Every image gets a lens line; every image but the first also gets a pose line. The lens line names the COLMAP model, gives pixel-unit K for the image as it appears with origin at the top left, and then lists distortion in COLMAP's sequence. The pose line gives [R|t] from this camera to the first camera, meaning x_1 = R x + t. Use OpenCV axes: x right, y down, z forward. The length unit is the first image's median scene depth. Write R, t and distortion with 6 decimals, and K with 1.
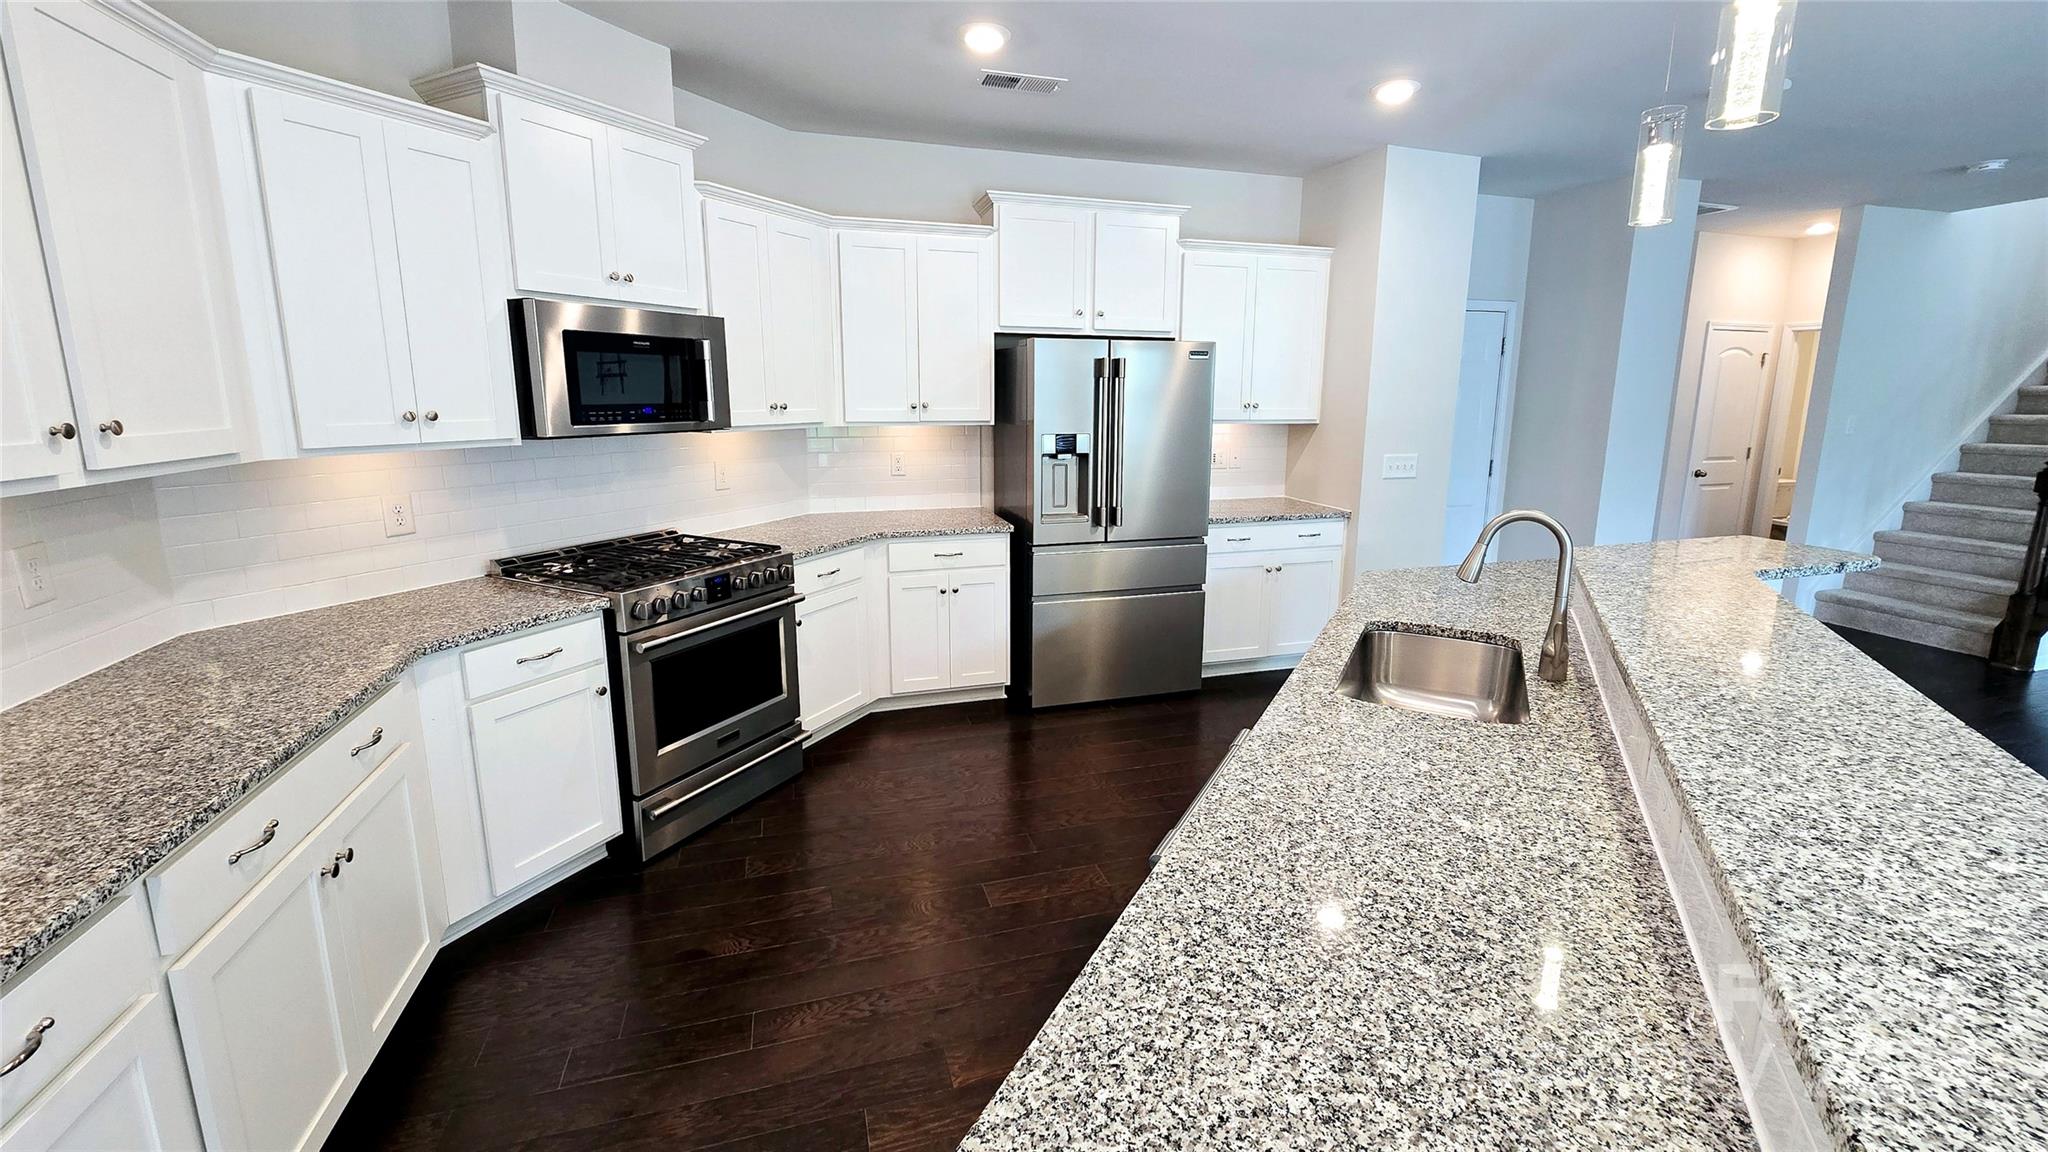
lens RADIAL K [[841.5, 0, 1020.1], [0, 841.5, 545.4], [0, 0, 1]] dist [-0.001179, -0.000047]
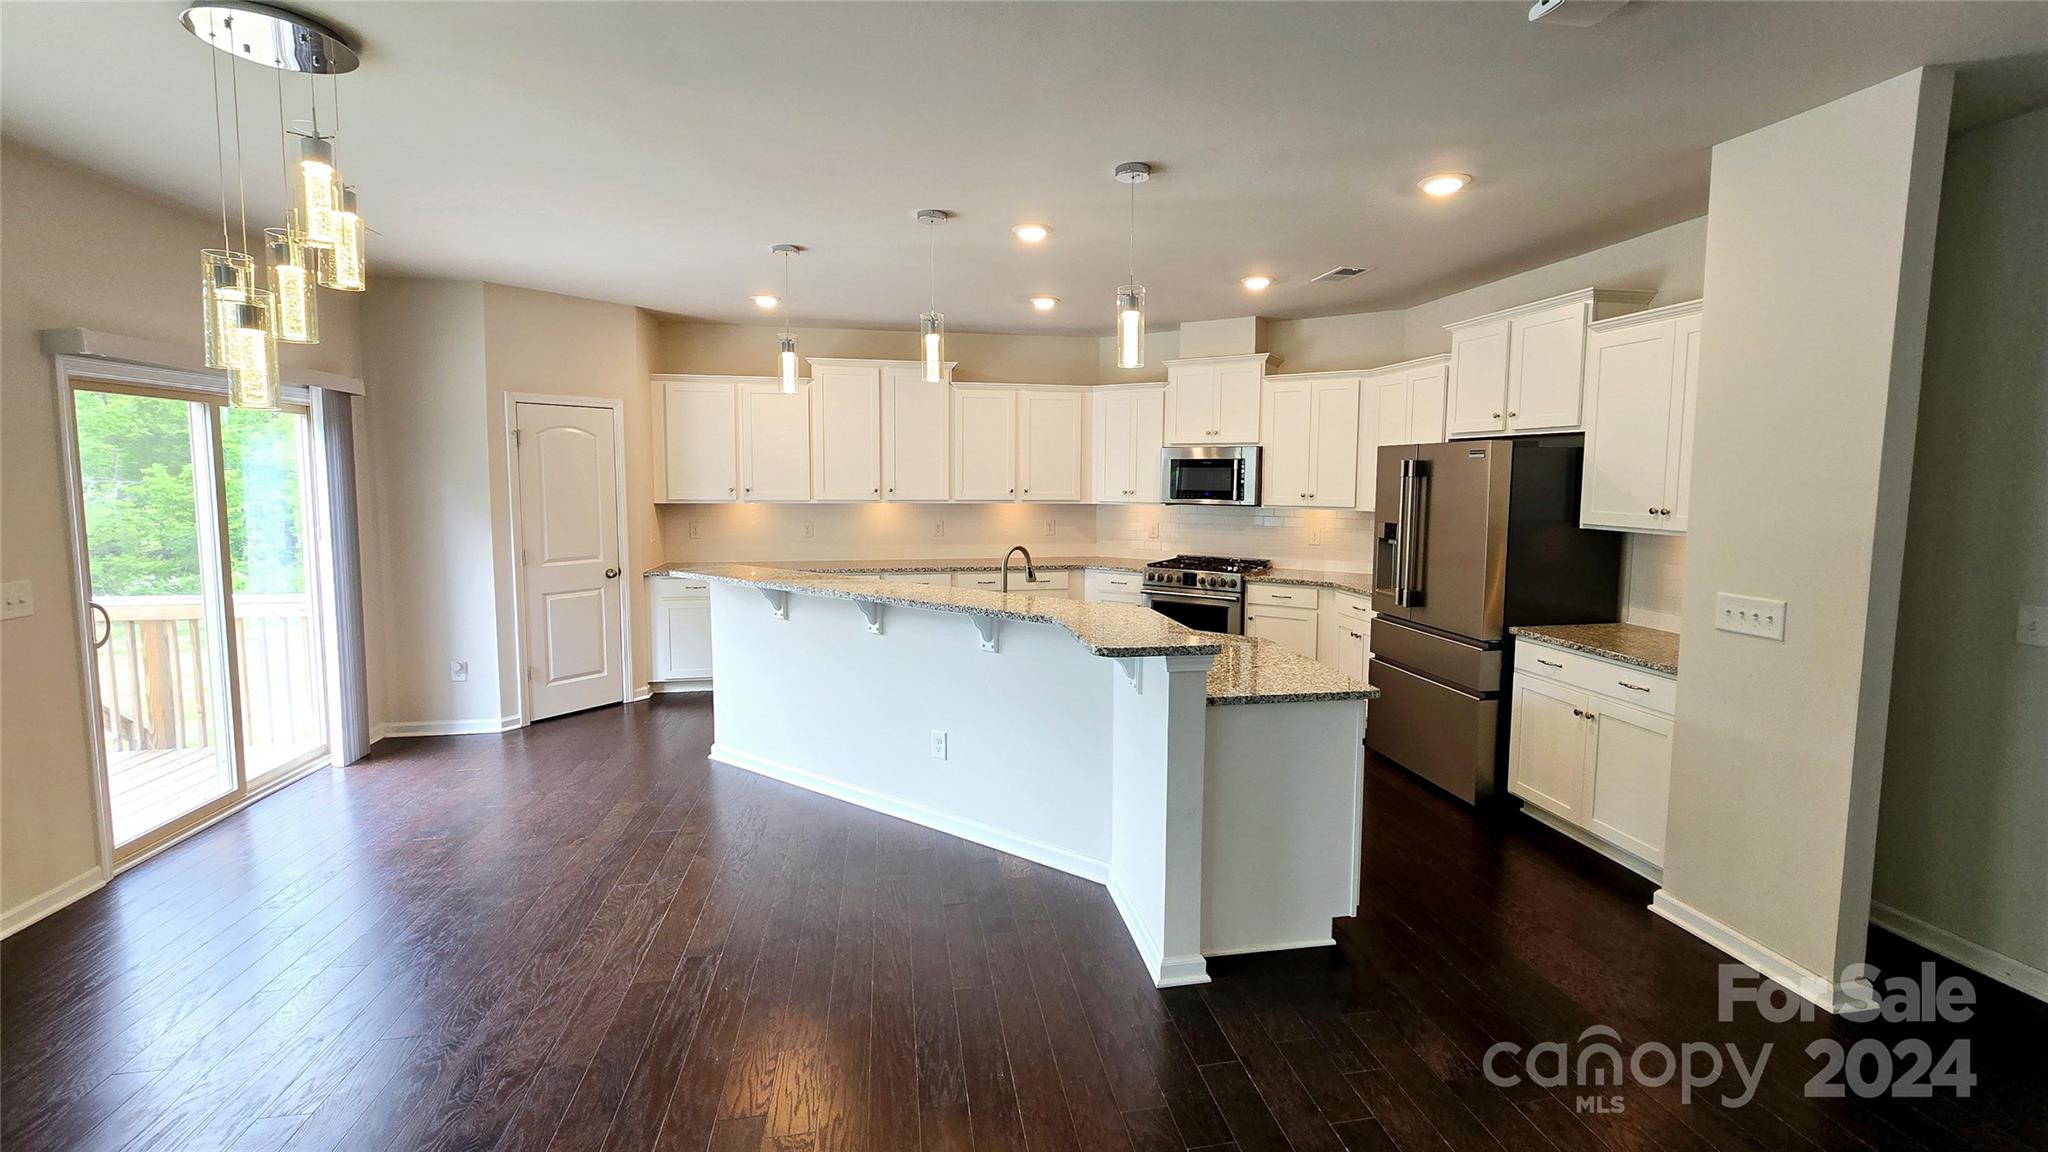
lens RADIAL K [[841.5, 0, 1020.1], [0, 841.5, 545.4], [0, 0, 1]] dist [-0.001179, -0.000047]
pose [[-0.131006, 0.078423, -0.988275, 1.544698], [-0.188228, 0.976766, 0.102461, -0.146048], [0.973349, 0.199444, -0.113201, 0.732694]]
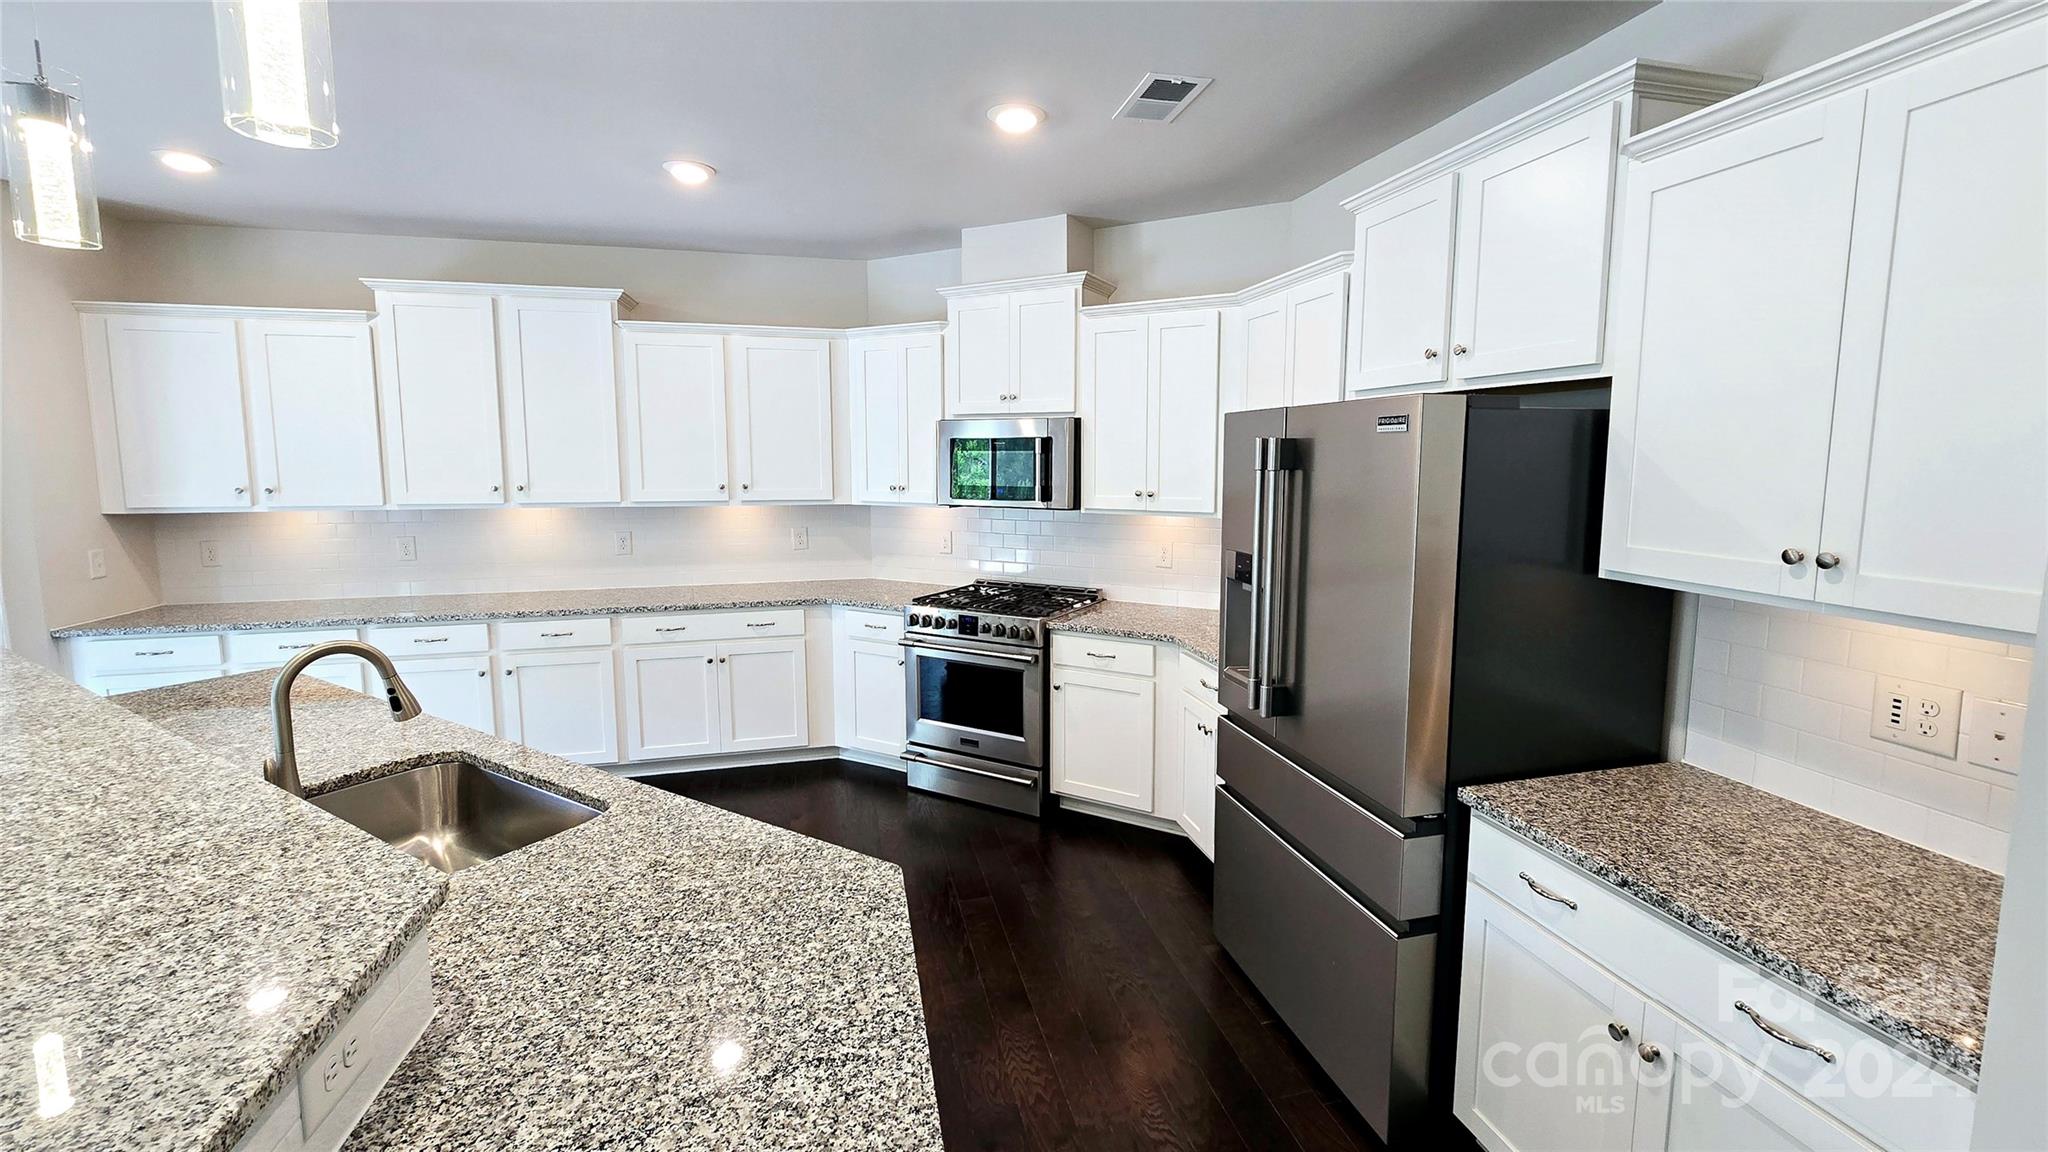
lens RADIAL K [[841.5, 0, 1020.1], [0, 841.5, 545.4], [0, 0, 1]] dist [-0.001179, -0.000047]
pose [[-0.064916, 0.103392, -0.992520, 0.843598], [-0.183914, 0.976340, 0.113735, -0.212672], [0.980796, 0.189921, -0.044364, 1.002236]]
